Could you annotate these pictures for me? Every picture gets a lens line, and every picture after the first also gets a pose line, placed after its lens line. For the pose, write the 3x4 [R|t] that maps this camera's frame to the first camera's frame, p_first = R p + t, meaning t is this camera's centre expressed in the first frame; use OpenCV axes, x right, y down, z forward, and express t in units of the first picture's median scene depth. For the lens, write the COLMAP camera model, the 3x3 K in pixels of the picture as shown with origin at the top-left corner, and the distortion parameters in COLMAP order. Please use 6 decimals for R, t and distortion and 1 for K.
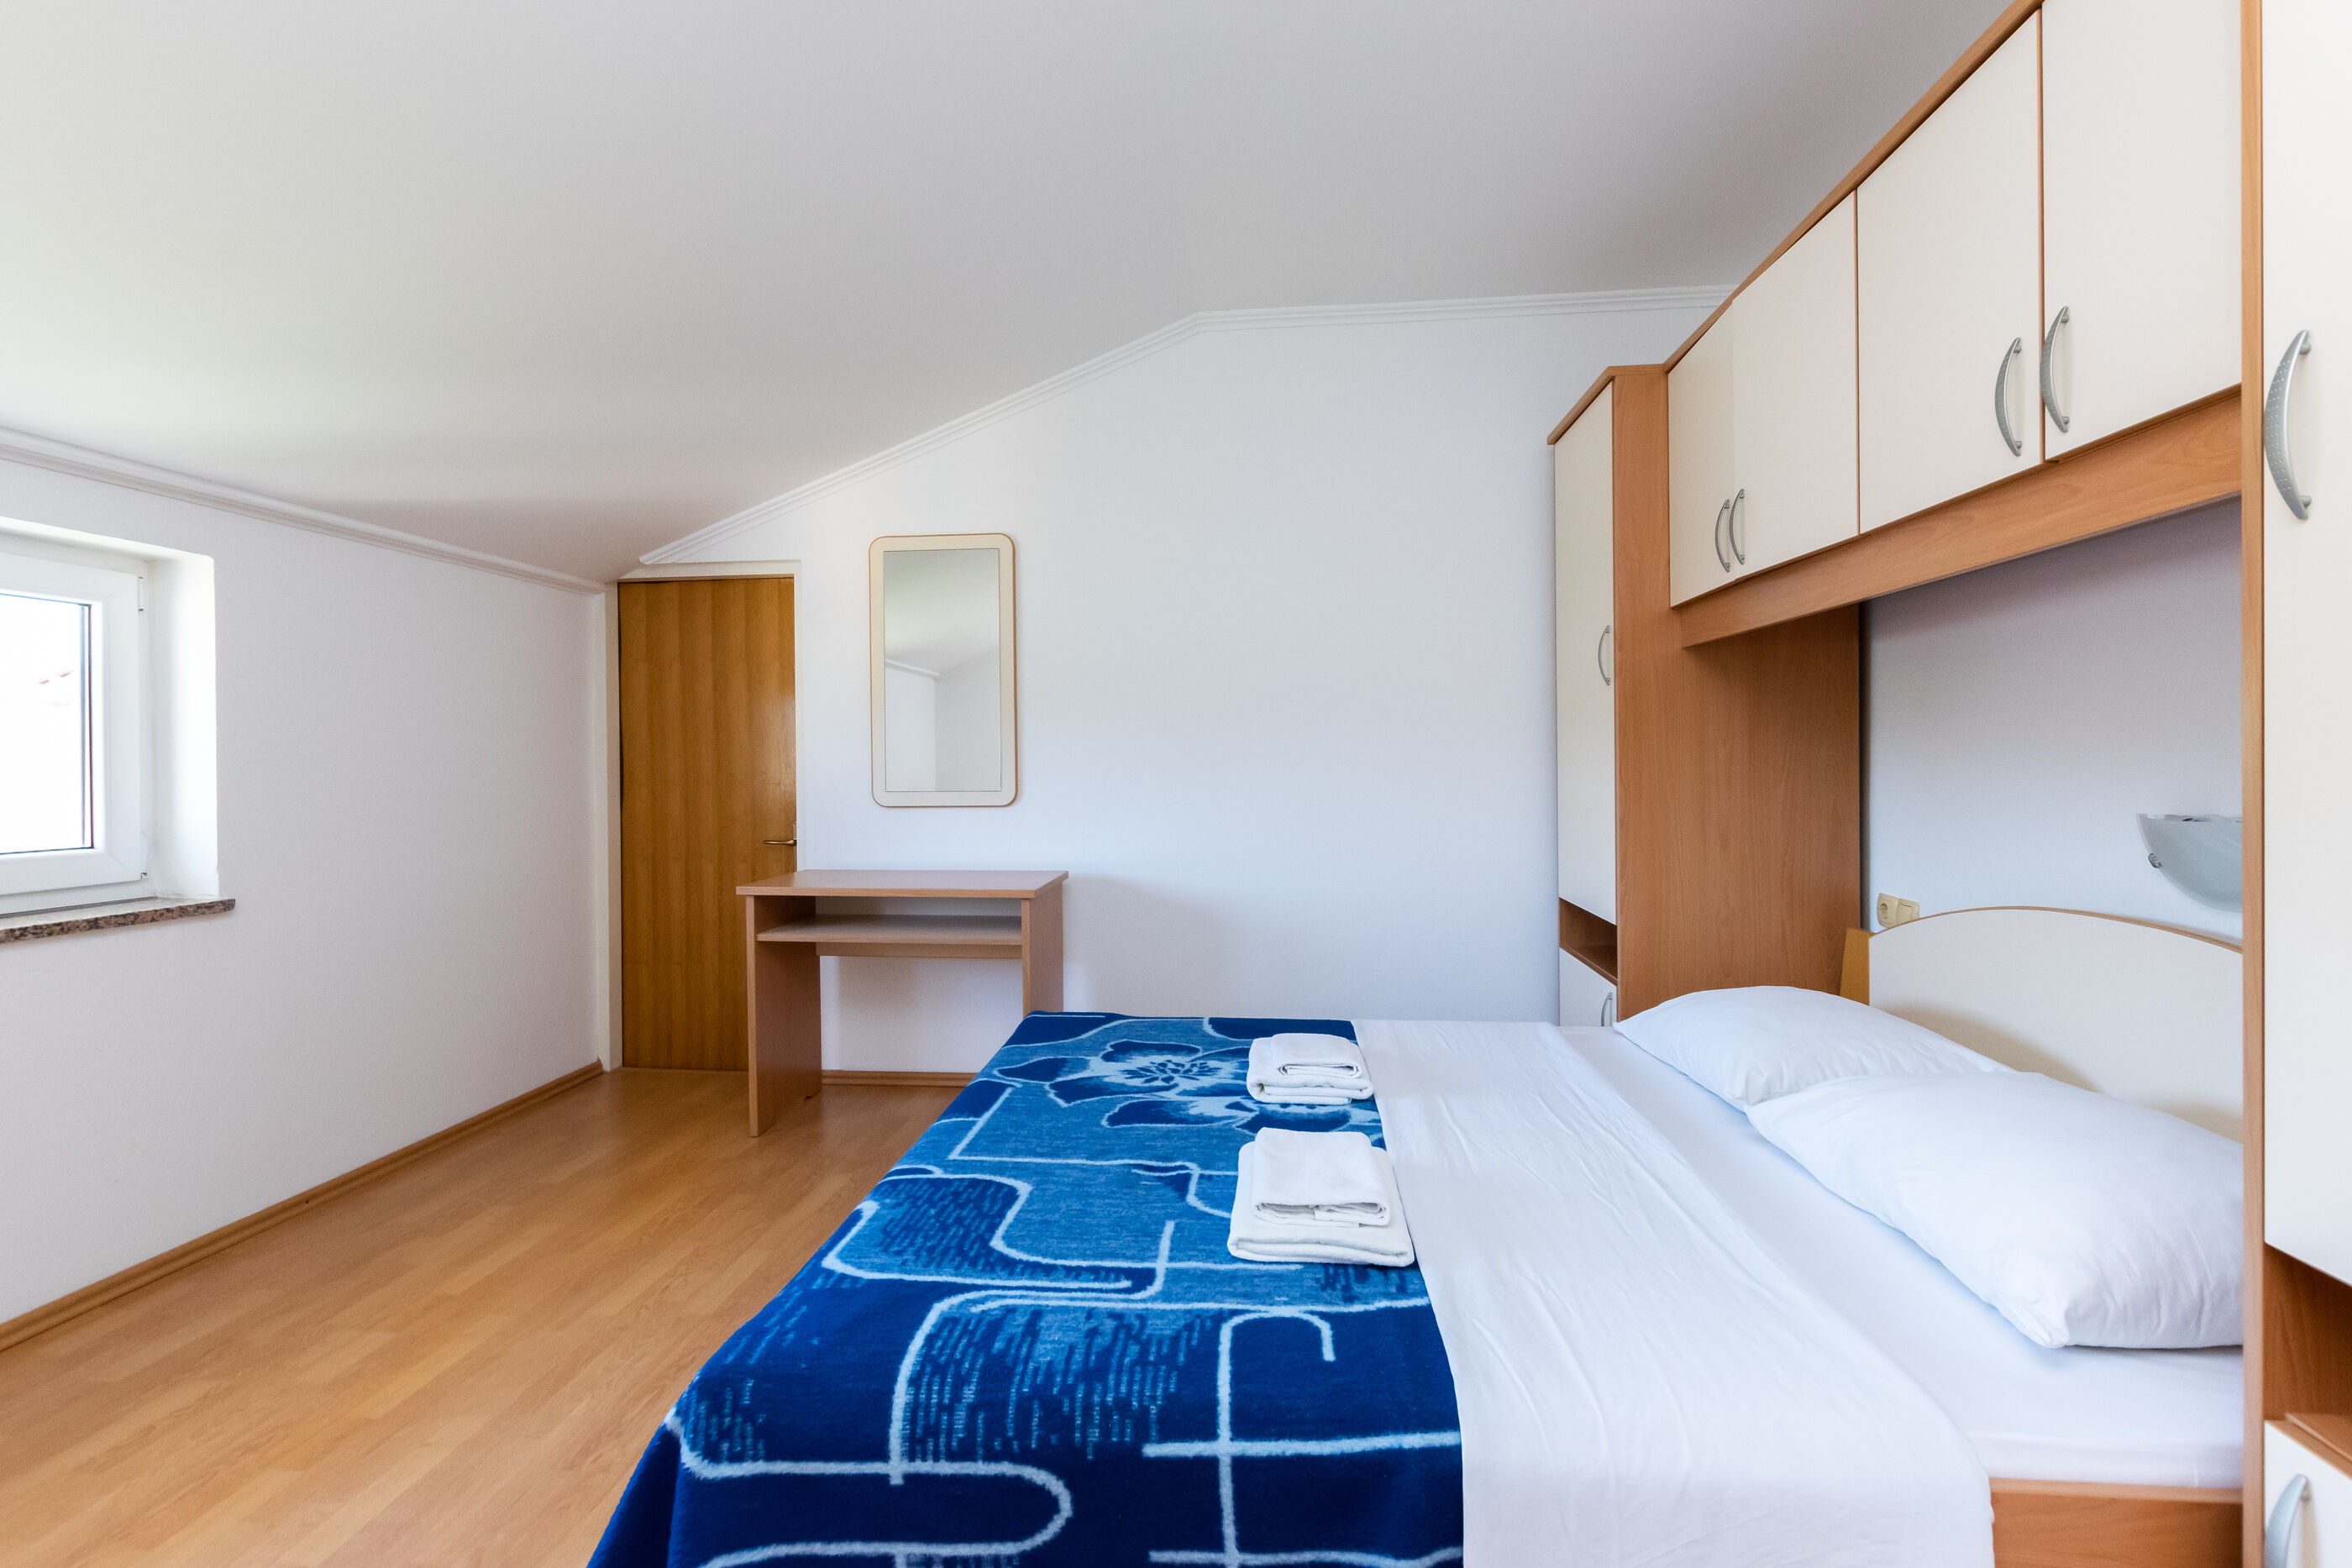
lens RADIAL K [[1033.0, 0, 1182.5], [0, 1033.0, 765.8], [0, 0, 1]] dist [0.005687, -0.000031]
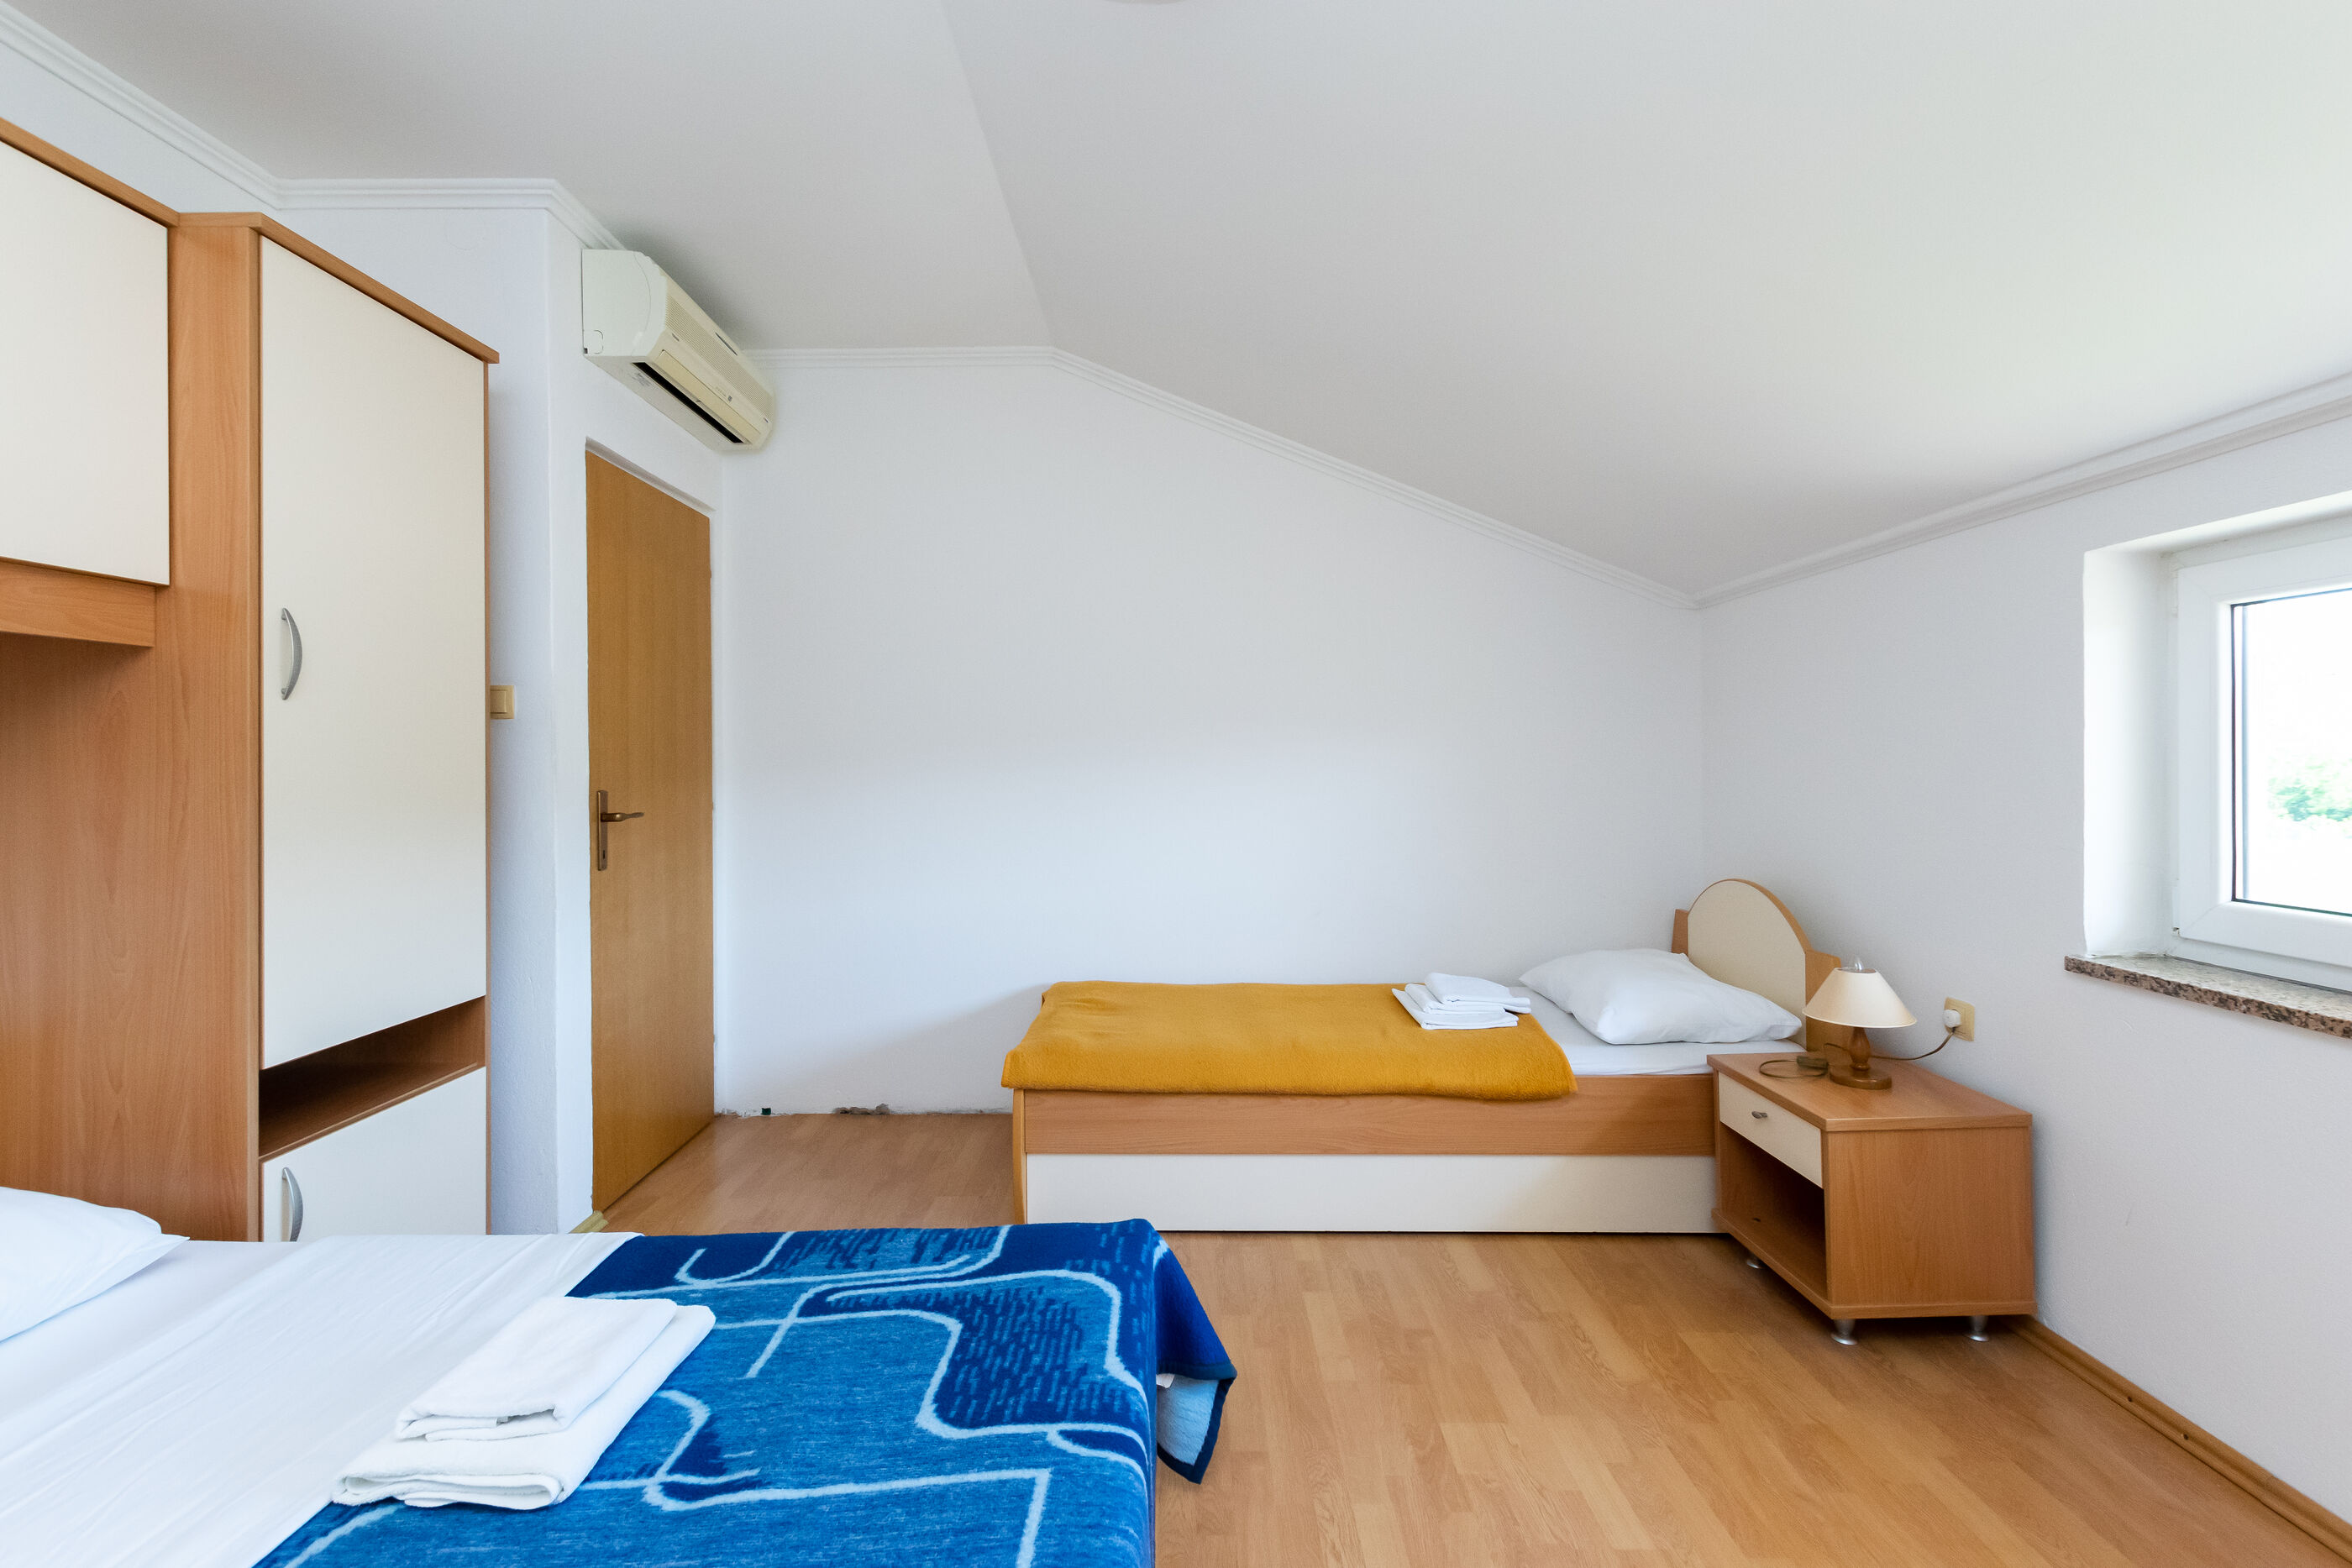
lens RADIAL K [[1033.0, 0, 1182.5], [0, 1033.0, 765.8], [0, 0, 1]] dist [0.005687, -0.000031]
pose [[-0.995614, 0.011792, -0.092809, -0.291473], [0.011007, 0.999899, 0.008975, -0.062841], [0.092905, 0.007914, -0.995643, 1.875101]]
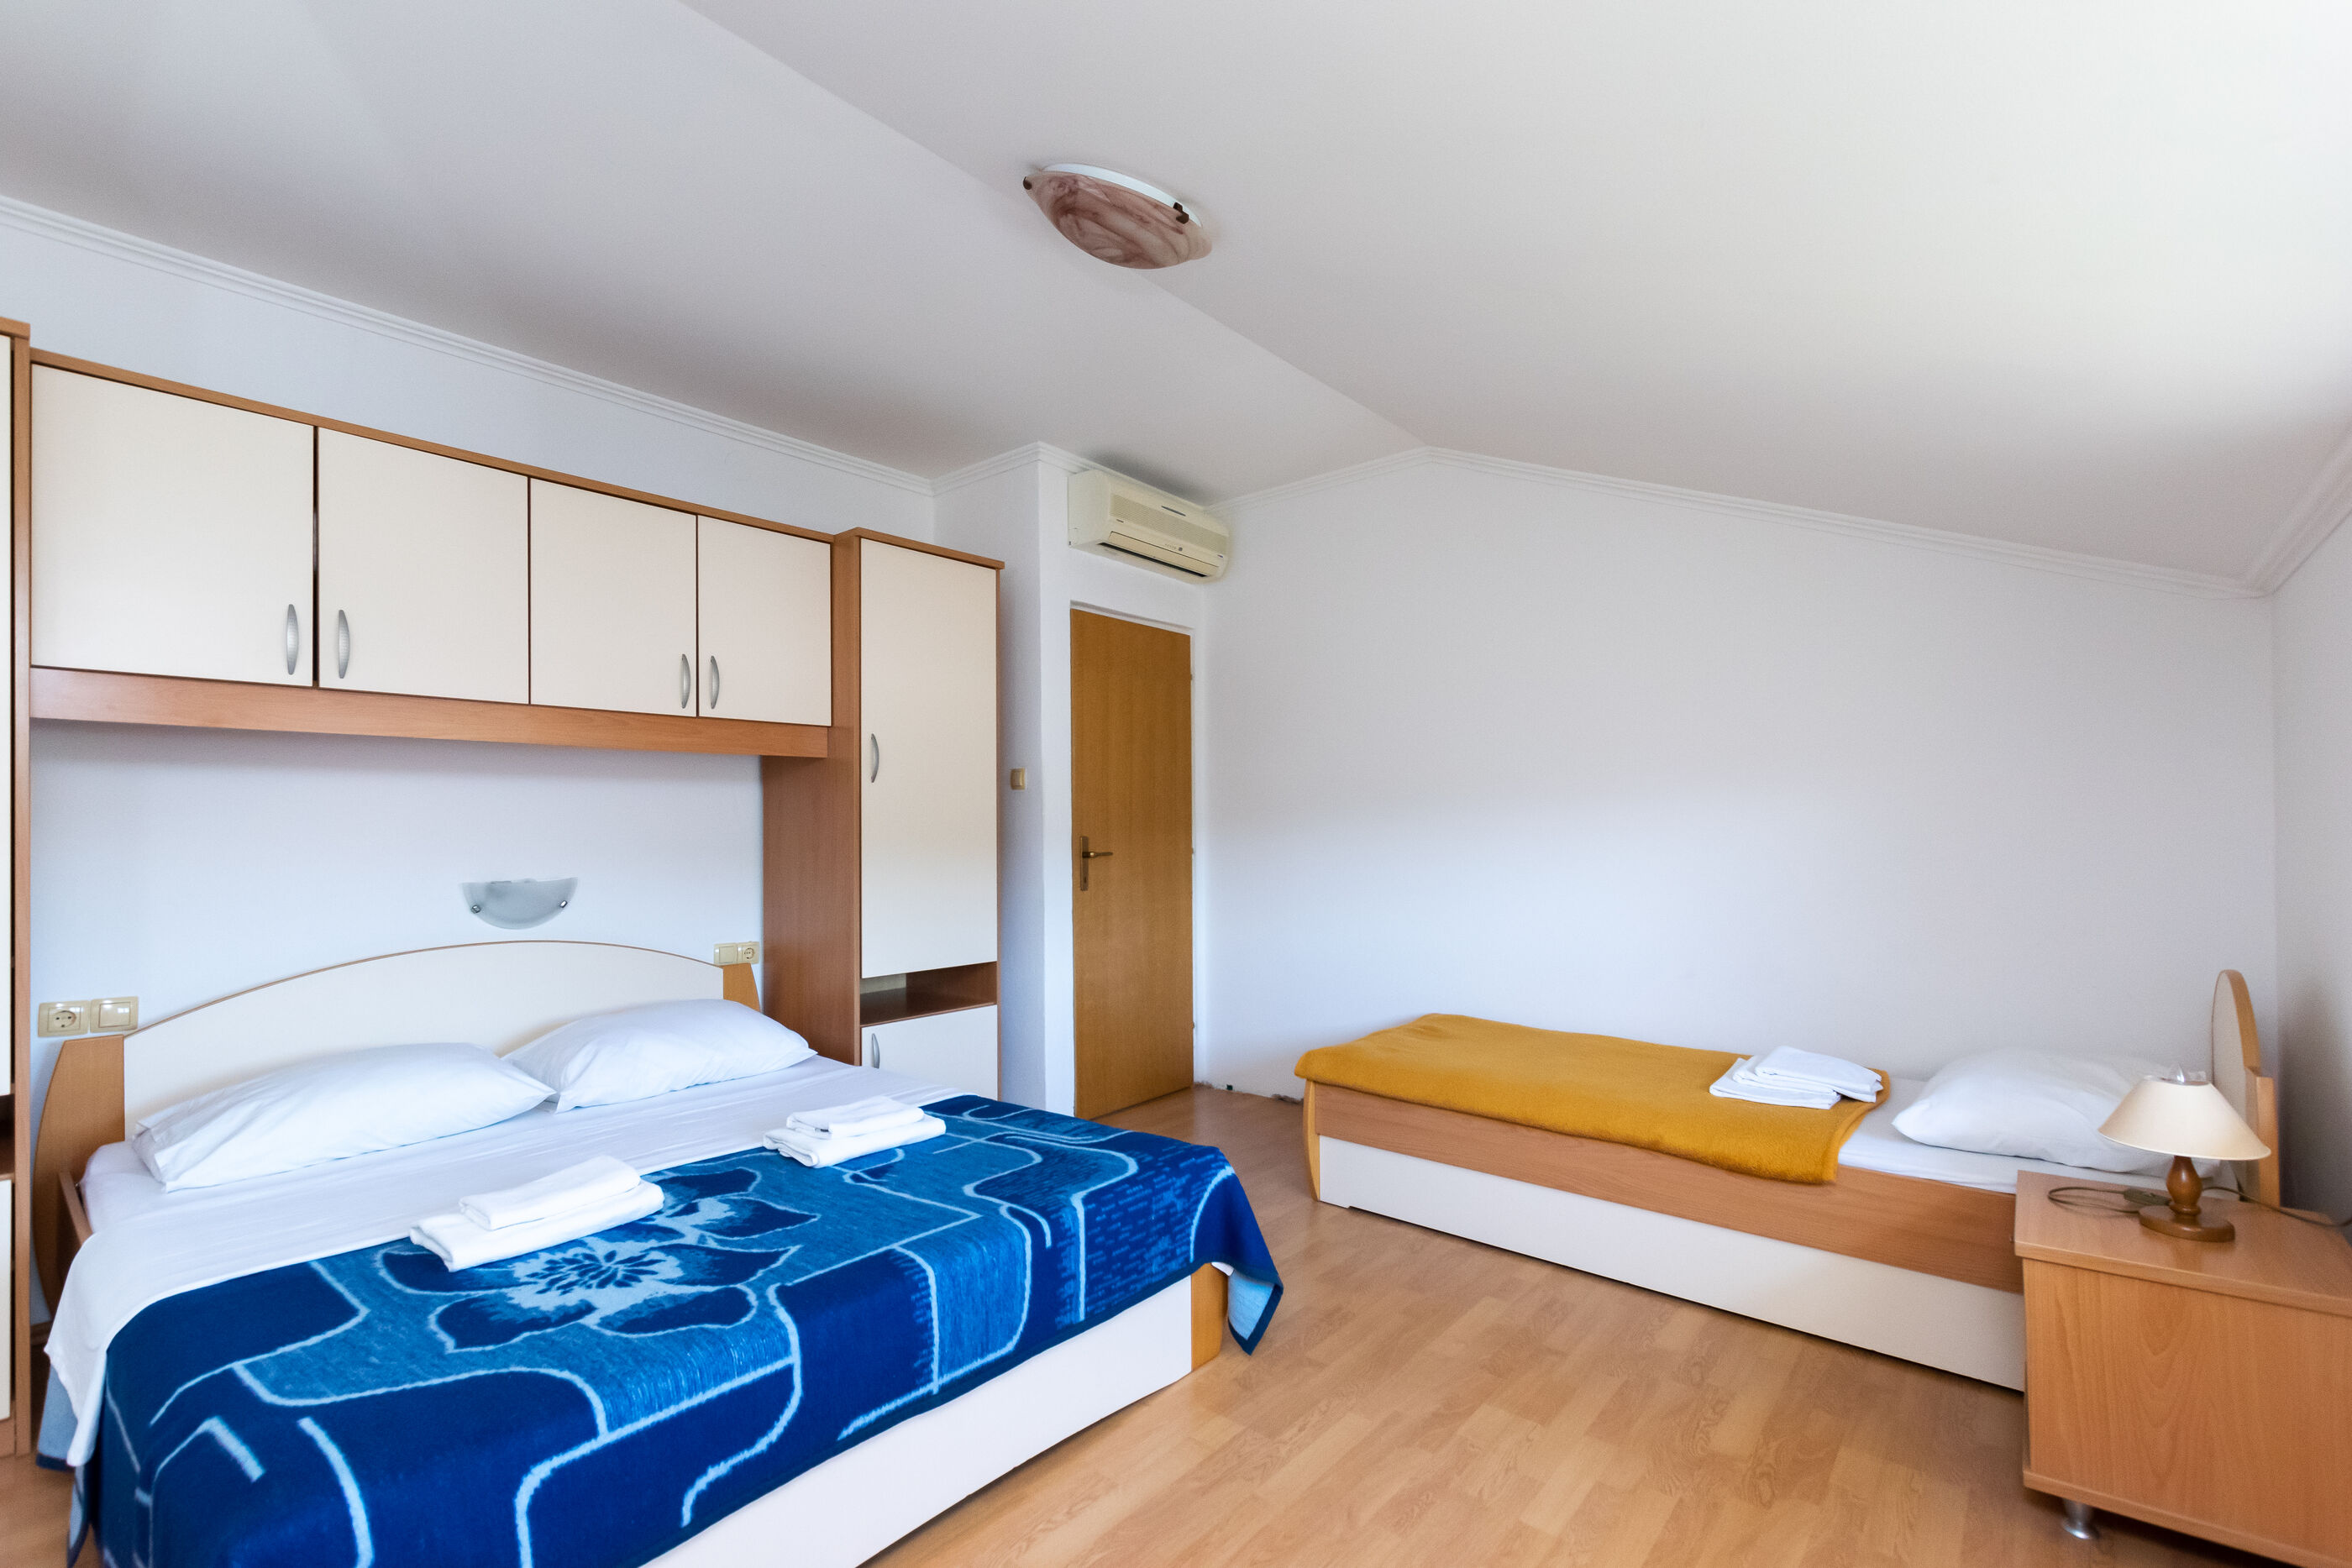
lens RADIAL K [[1041.5, 0, 1173.4], [0, 1041.5, 829.6], [0, 0, 1]] dist [0.007690, 0.000169]
pose [[-0.817921, 0.009372, 0.575254, -1.186851], [0.012660, 0.999918, 0.001709, -0.033653], [-0.575191, 0.008681, -0.817973, 2.048822]]
